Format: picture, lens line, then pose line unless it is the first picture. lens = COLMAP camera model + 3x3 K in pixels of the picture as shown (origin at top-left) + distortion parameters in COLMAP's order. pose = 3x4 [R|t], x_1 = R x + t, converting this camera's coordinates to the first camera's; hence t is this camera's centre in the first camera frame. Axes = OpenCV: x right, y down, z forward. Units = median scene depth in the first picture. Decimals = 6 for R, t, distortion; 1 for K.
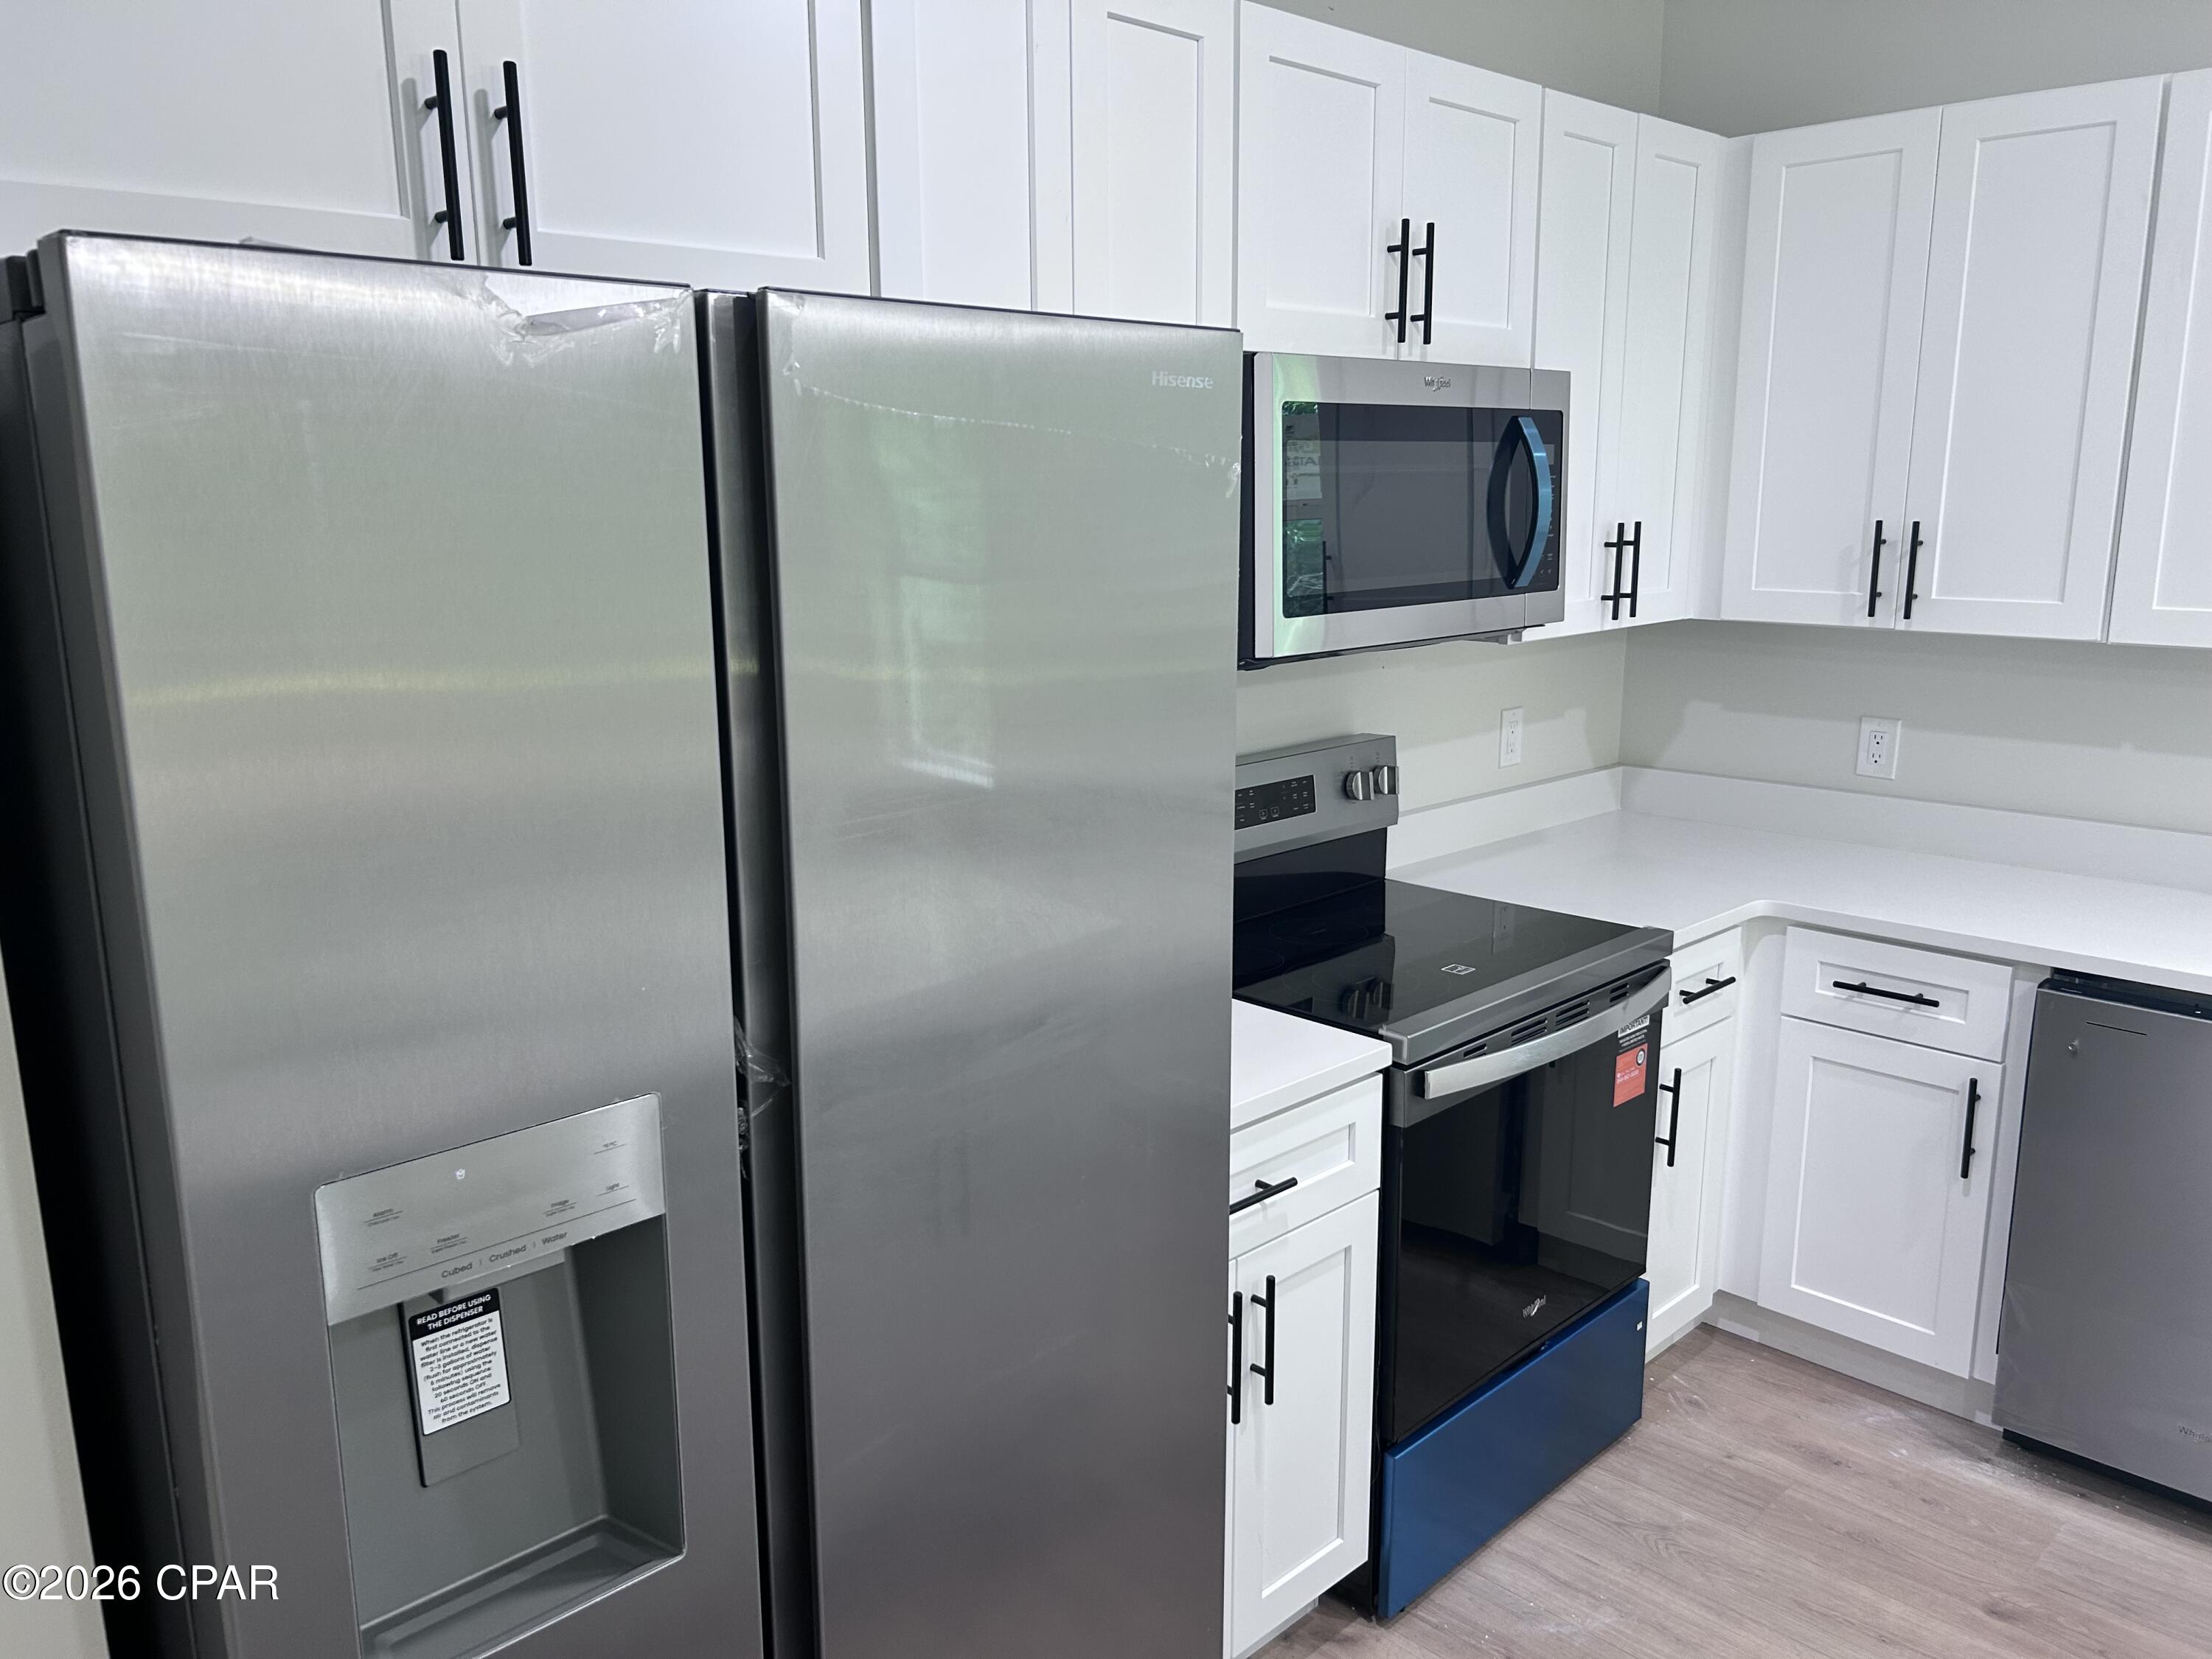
lens RADIAL K [[1683.9, 0, 1096.5], [0, 1683.9, 836.8], [0, 0, 1]] dist [0.058765, -0.067442]
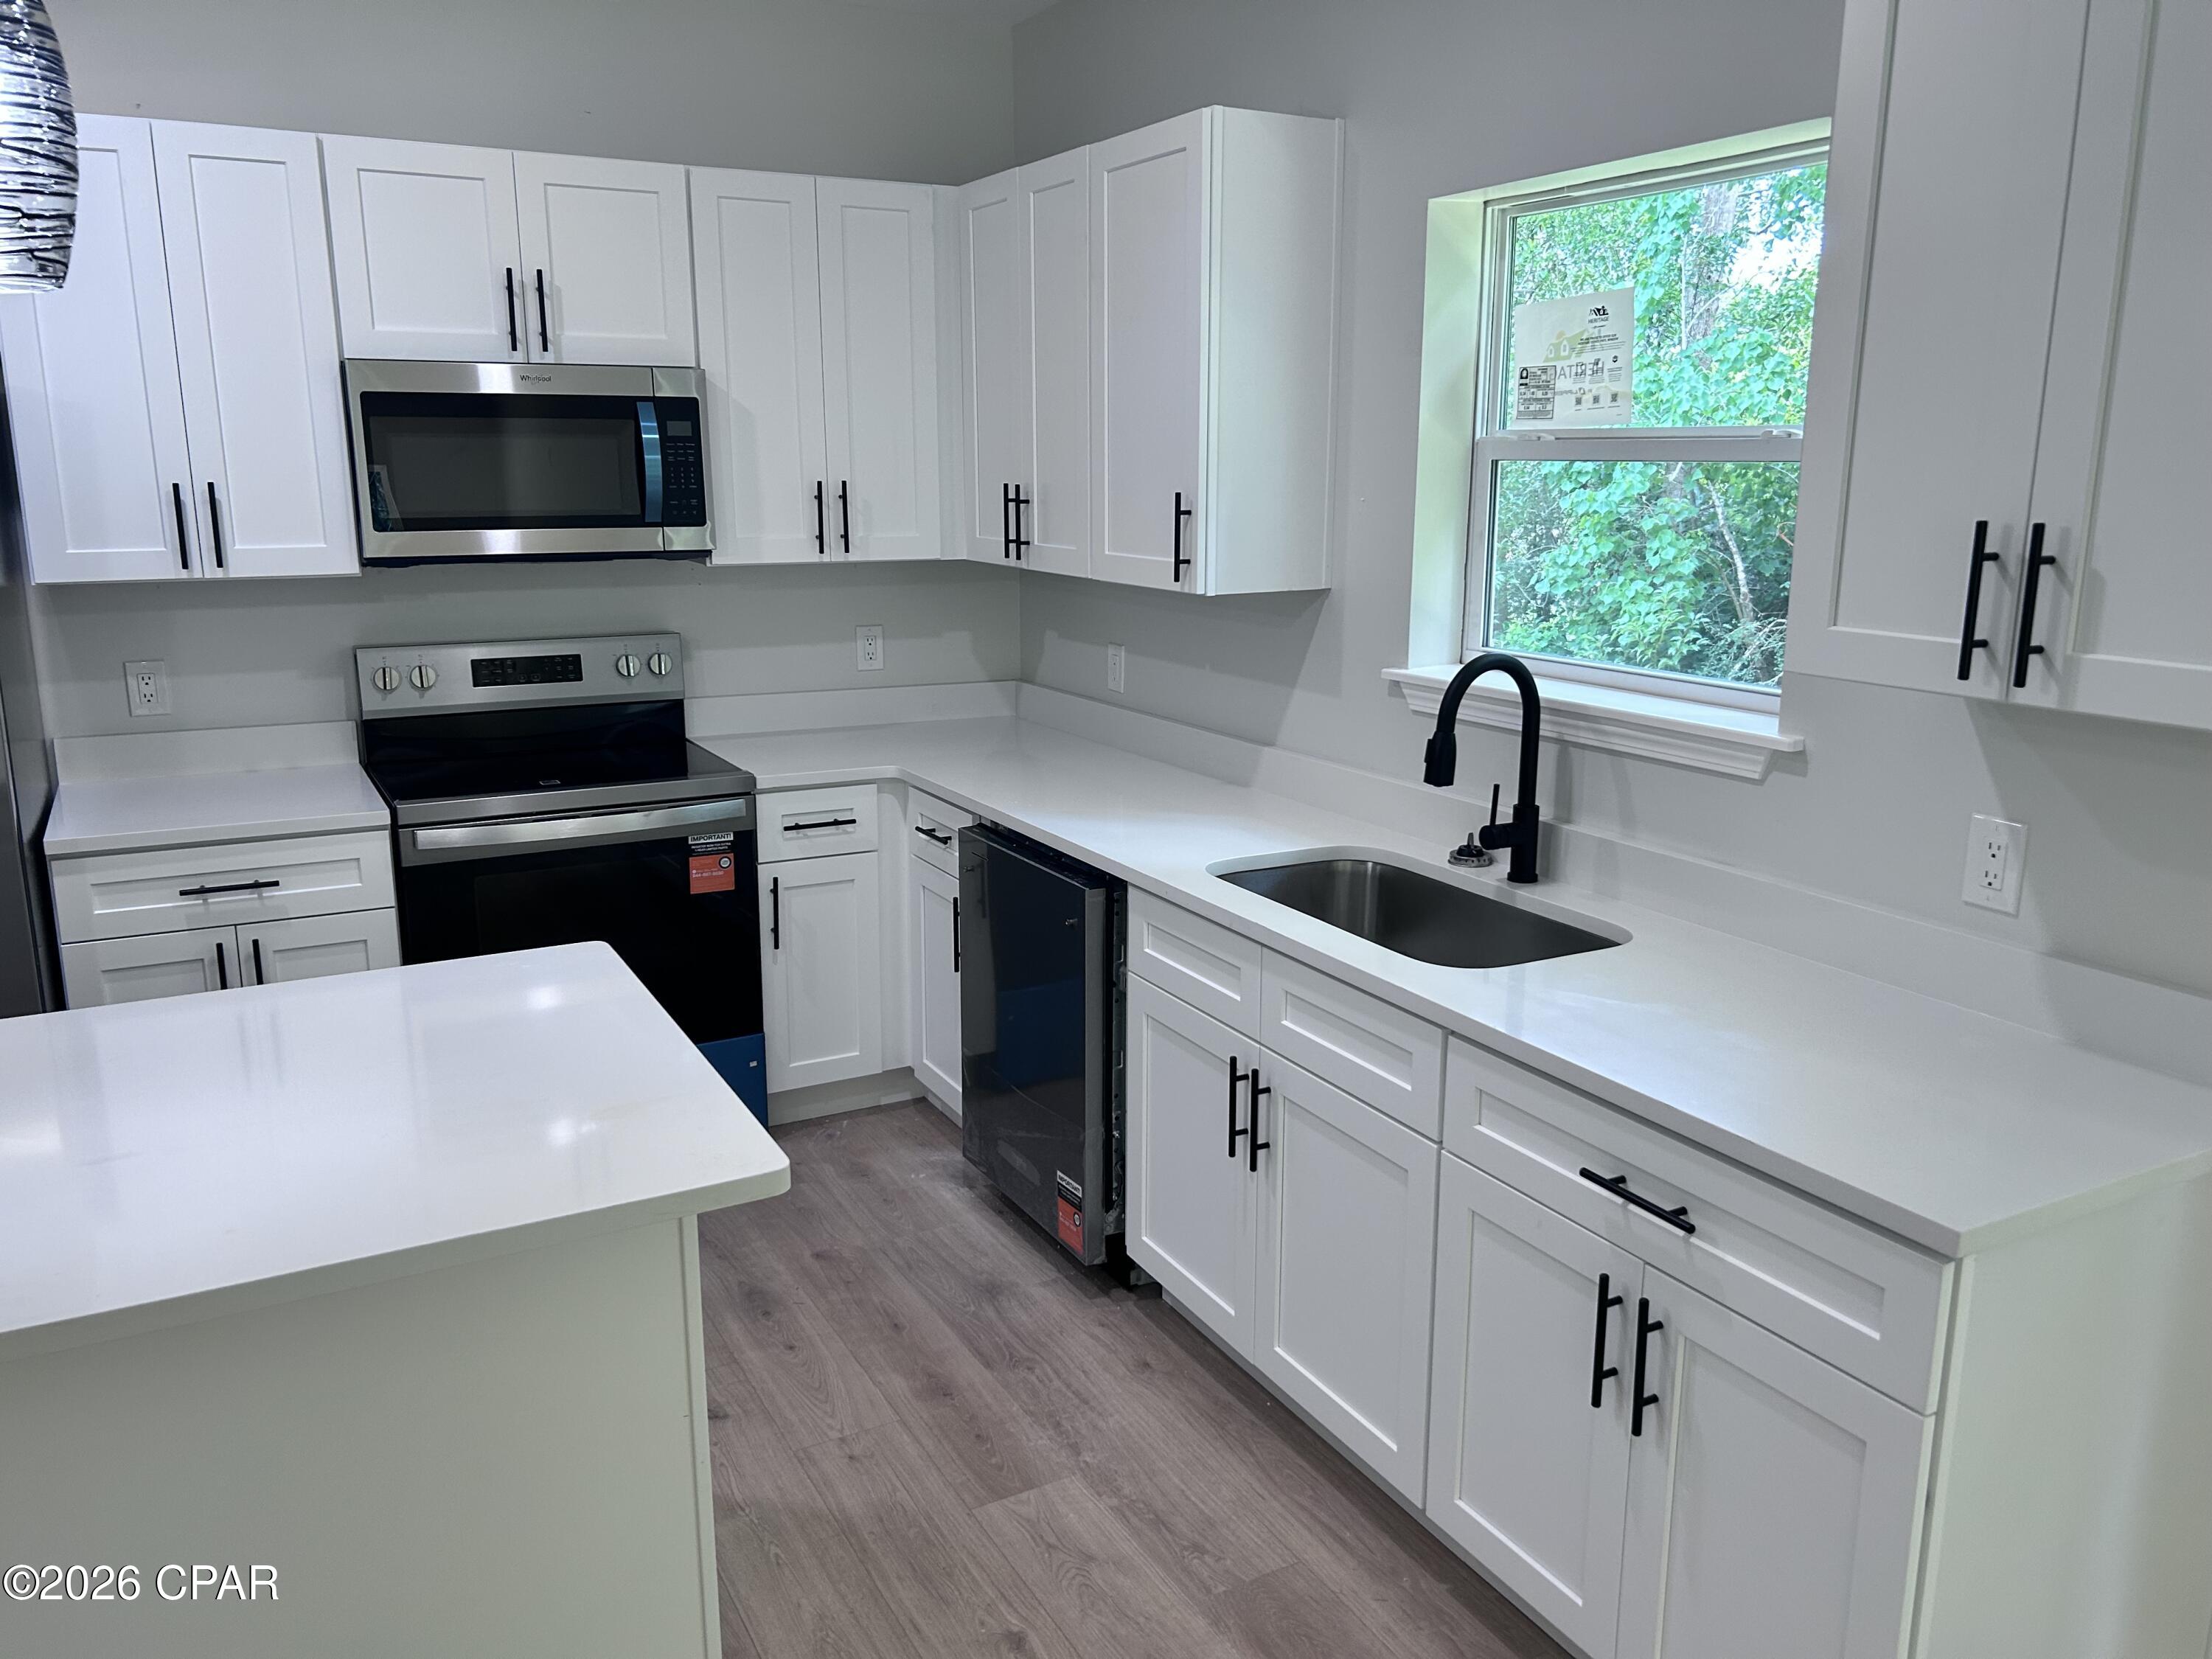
lens RADIAL K [[1683.9, 0, 1121.1], [0, 1683.9, 823.3], [0, 0, 1]] dist [0.058765, -0.067442]
pose [[0.960848, 0.070113, -0.268060, 0.971952], [-0.068322, 0.997535, 0.016014, 0.051247], [0.268522, 0.002927, 0.963269, -0.246718]]
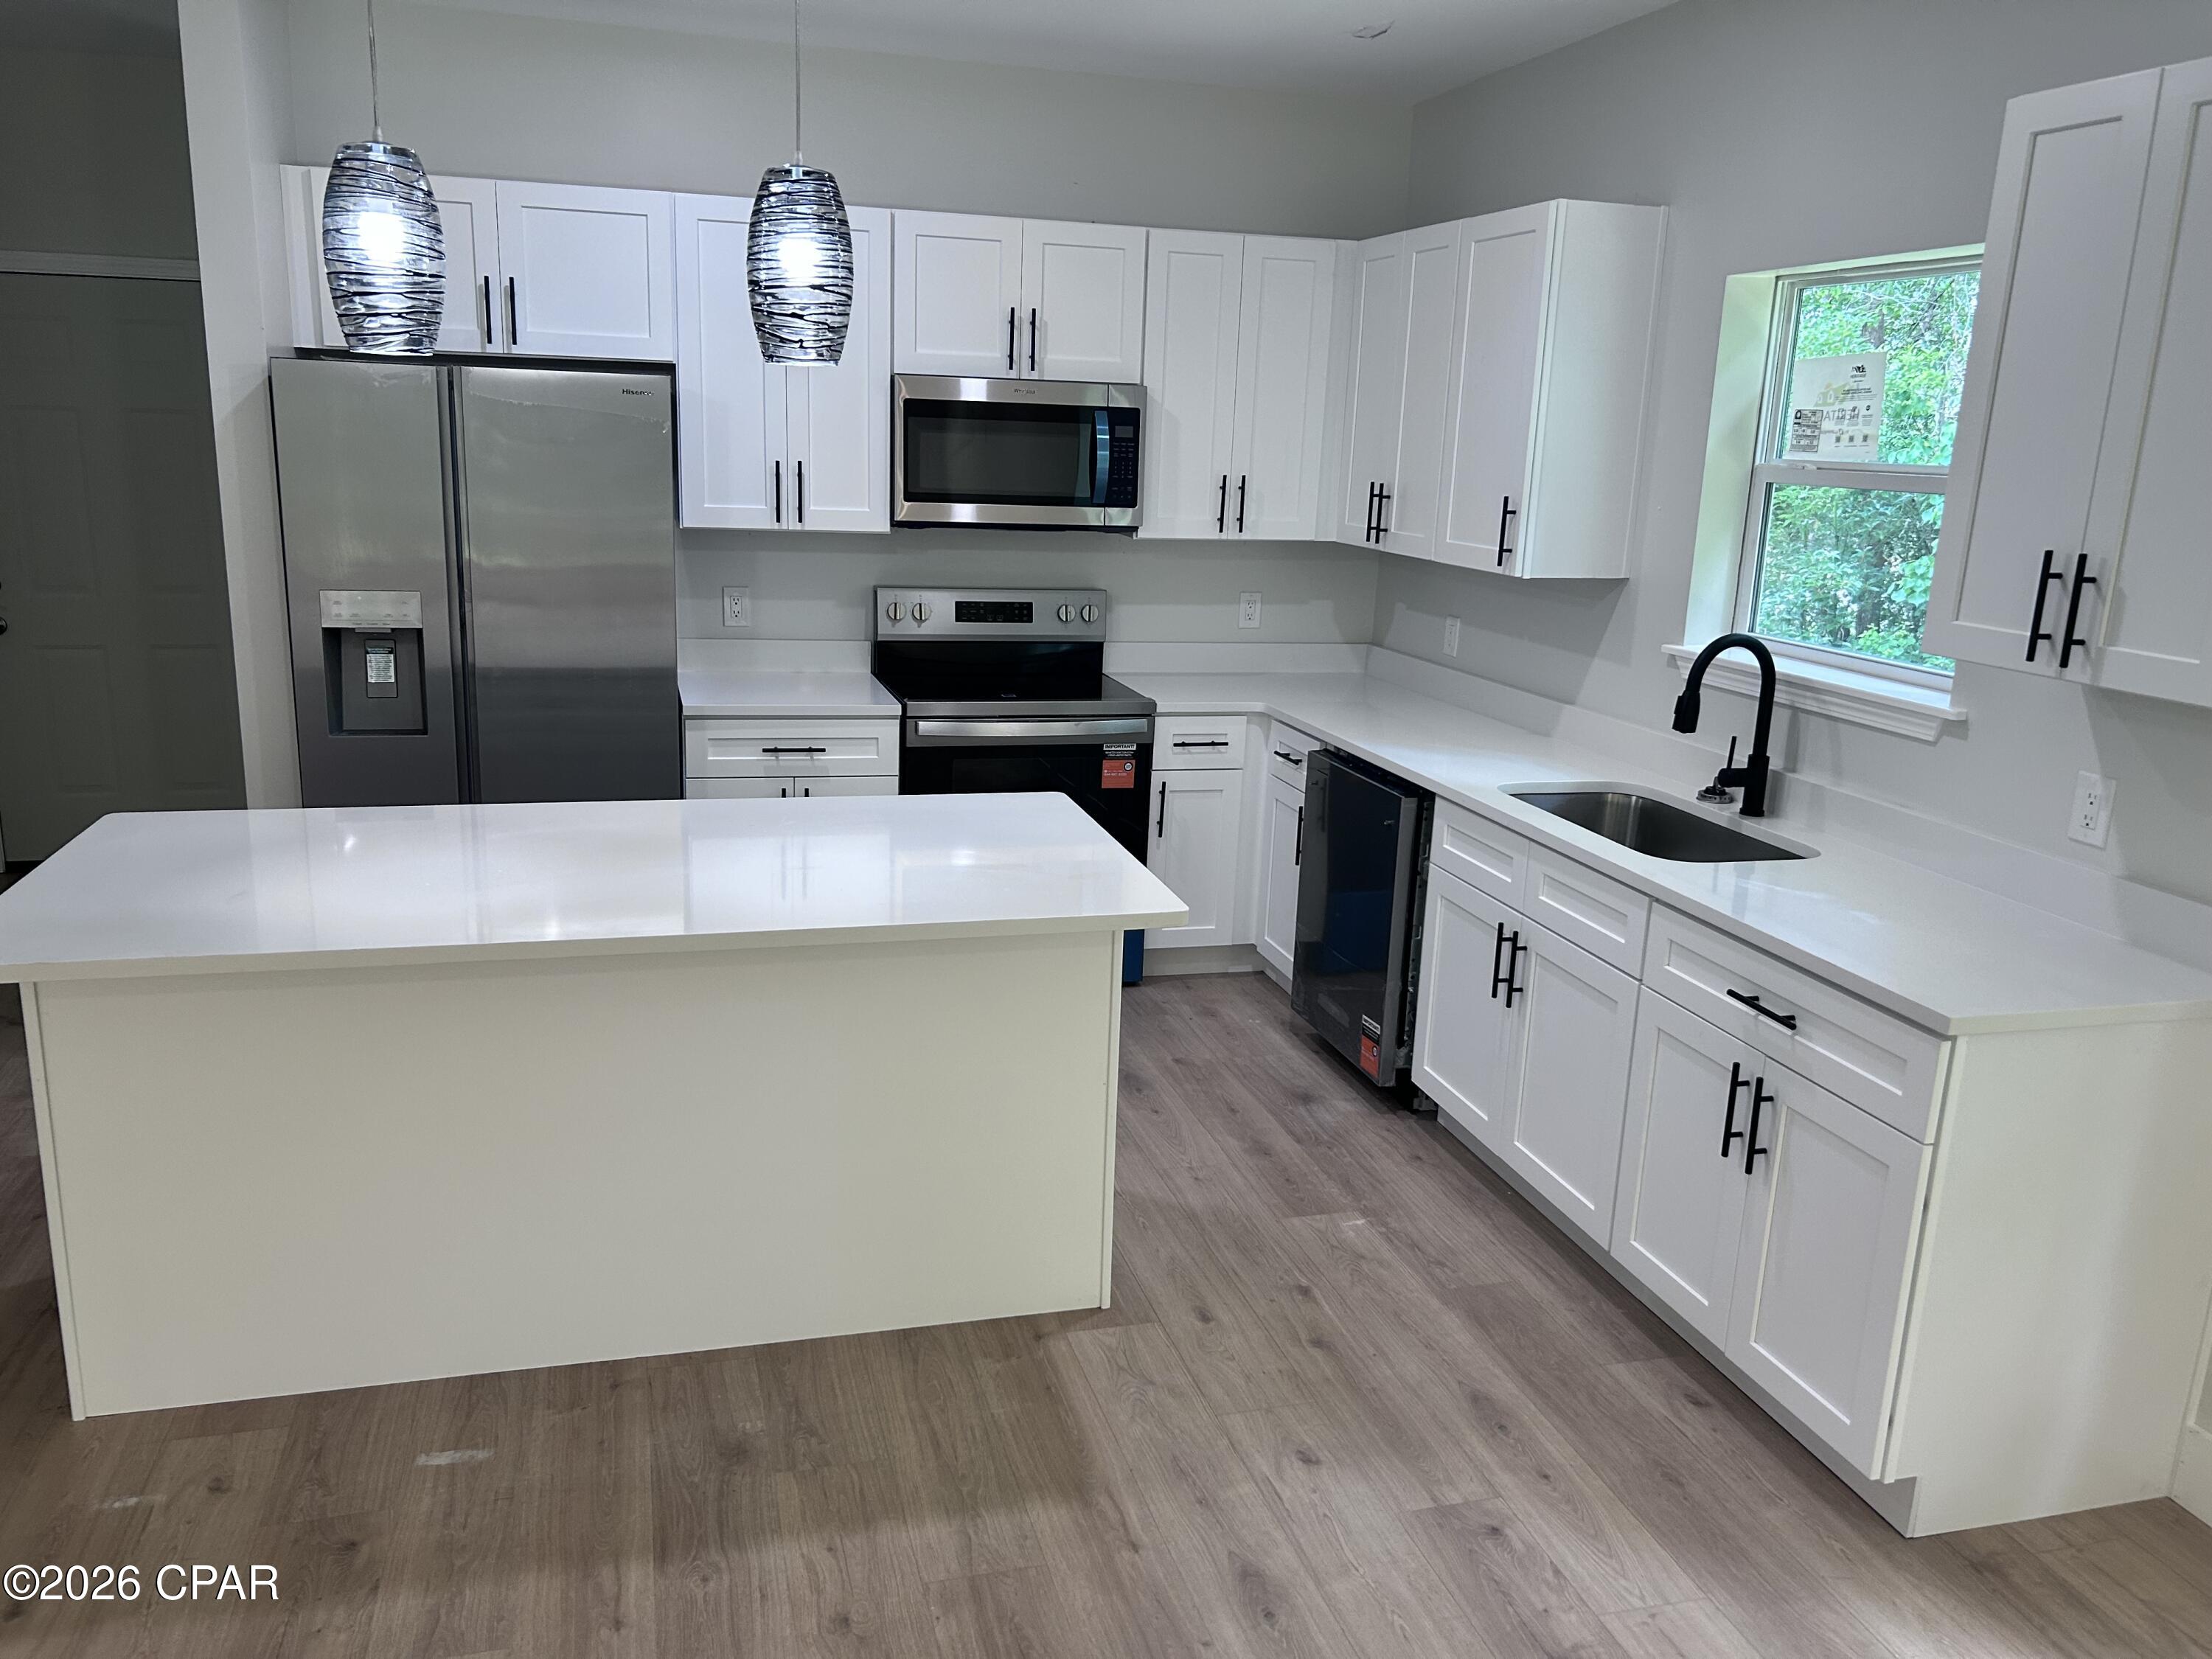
lens RADIAL K [[1683.9, 0, 1089.8], [0, 1683.9, 832.7], [0, 0, 1]] dist [0.058765, -0.067442]
pose [[0.868120, 0.156485, -0.471041, 1.111068], [-0.146762, 0.987495, 0.057578, 0.099190], [0.474160, 0.019147, 0.880230, -0.594555]]
